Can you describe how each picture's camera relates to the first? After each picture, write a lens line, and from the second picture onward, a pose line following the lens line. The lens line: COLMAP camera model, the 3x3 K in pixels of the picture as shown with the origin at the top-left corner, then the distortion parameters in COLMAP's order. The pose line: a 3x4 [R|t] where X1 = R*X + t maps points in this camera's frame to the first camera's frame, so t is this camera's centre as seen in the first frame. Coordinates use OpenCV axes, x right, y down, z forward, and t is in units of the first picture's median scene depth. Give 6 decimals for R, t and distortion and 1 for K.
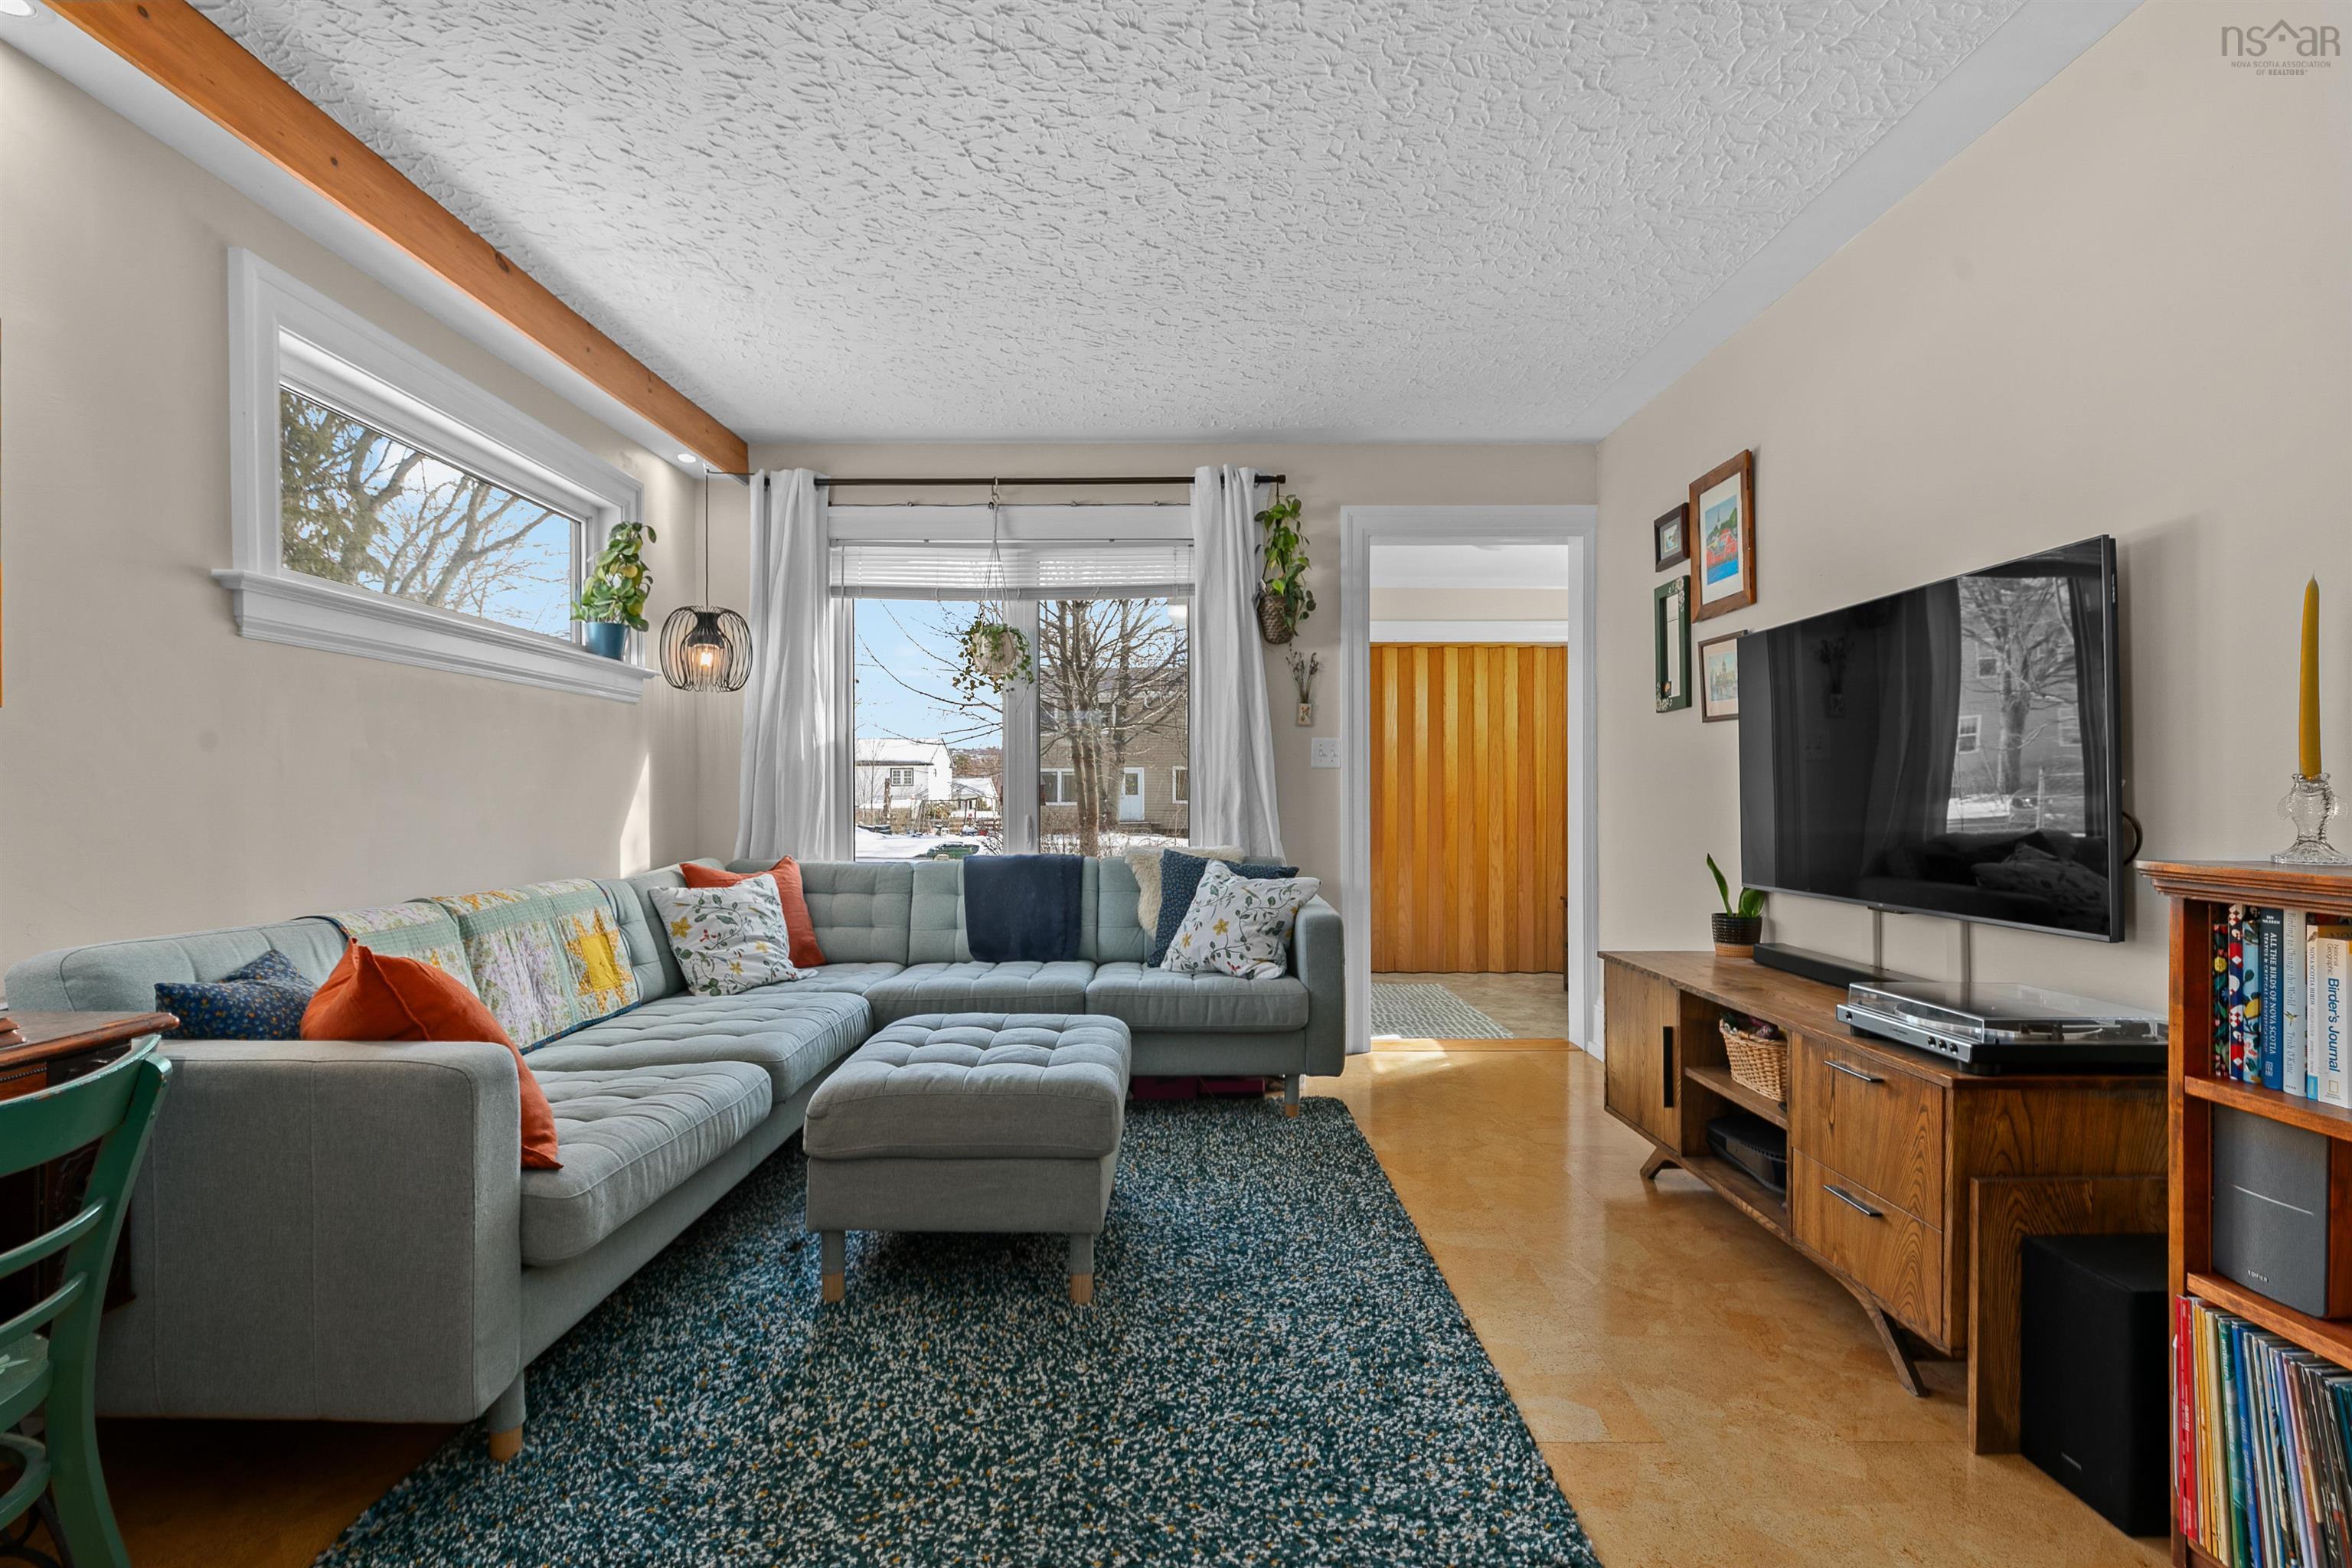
lens RADIAL K [[1135.0, 0, 1177.4], [0, 1135.0, 782.2], [0, 0, 1]] dist [0.001923, 0.000240]
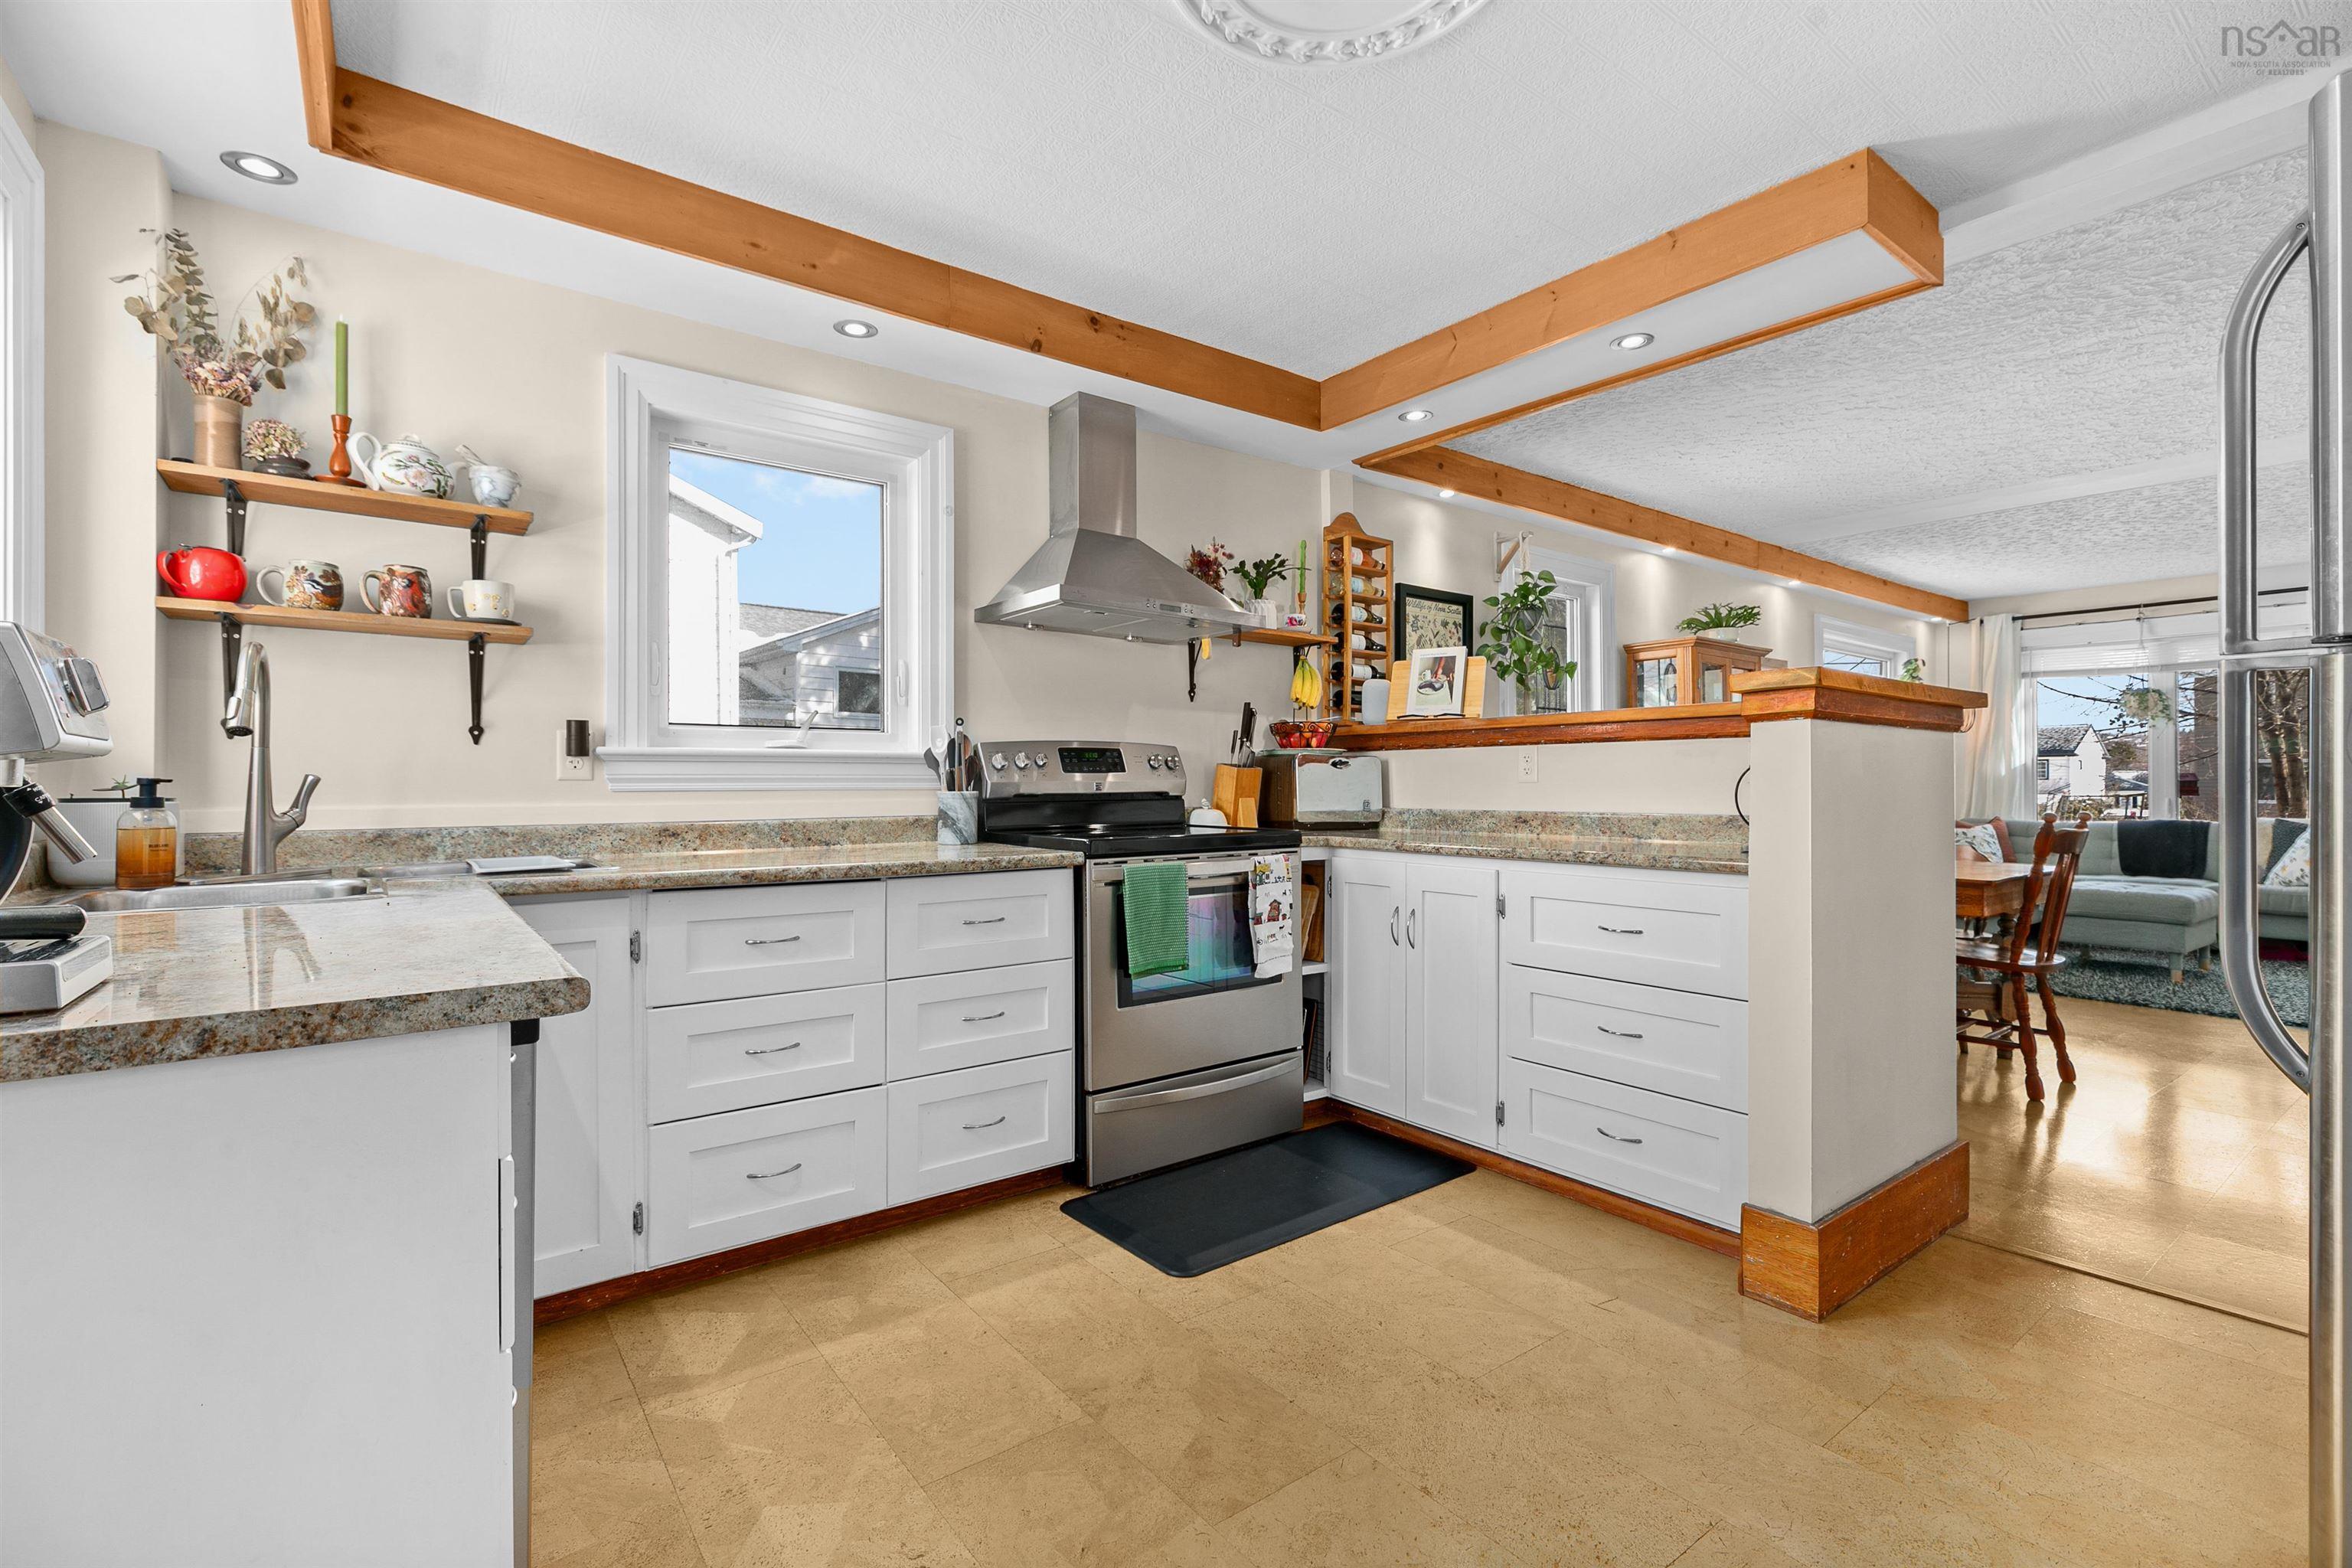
lens RADIAL K [[1074.6, 0, 1158.4], [0, 1074.6, 782.0], [0, 0, 1]] dist [0.004920, 0.000804]
pose [[0.607861, 0.000829, -0.794043, 0.239892], [0.003263, 0.999988, 0.003542, -0.005507], [0.794037, -0.004745, 0.607851, -1.214777]]
